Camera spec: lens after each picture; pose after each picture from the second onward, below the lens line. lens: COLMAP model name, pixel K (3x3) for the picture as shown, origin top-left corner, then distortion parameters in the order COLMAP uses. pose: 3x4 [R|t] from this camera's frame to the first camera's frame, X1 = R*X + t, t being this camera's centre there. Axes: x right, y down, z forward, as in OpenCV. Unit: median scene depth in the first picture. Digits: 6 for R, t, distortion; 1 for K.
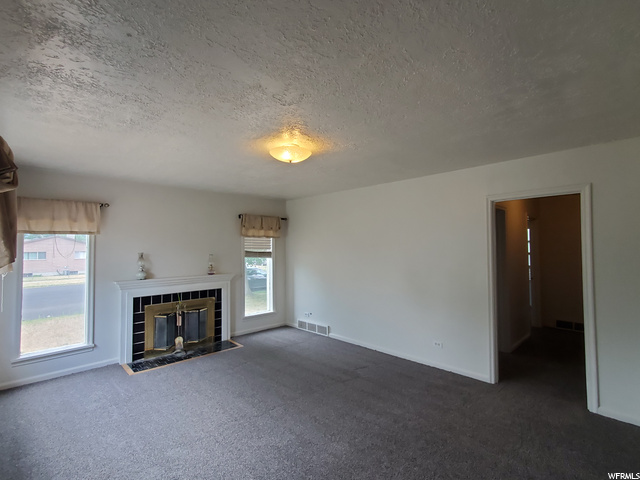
lens RADIAL K [[305.8, 0, 320.0], [0, 305.8, 240.0], [0, 0, 1]] dist [0.000752, 0.000368]
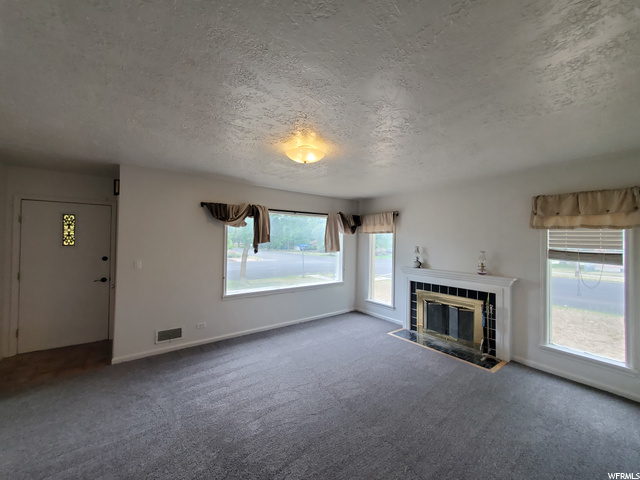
lens RADIAL K [[255.9, 0, 320.0], [0, 255.9, 240.0], [0, 0, 1]] dist [-0.000093, 0.000050]
pose [[-0.139189, -0.001986, -0.990264, 0.500923], [0.008208, 0.999961, -0.003159, 0.014996], [0.990232, -0.008567, -0.139167, 0.745003]]
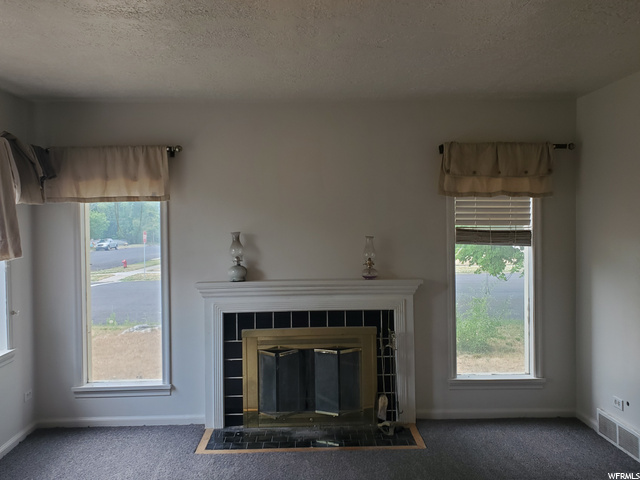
lens RADIAL K [[591.7, 0, 320.0], [0, 591.7, 240.0], [0, 0, 1]] dist [0.106585, -0.207878]
pose [[0.737406, 0.017457, -0.675225, 0.234135], [0.023186, 0.998423, 0.051134, 0.005157], [0.675052, -0.053362, 0.735838, 0.321975]]
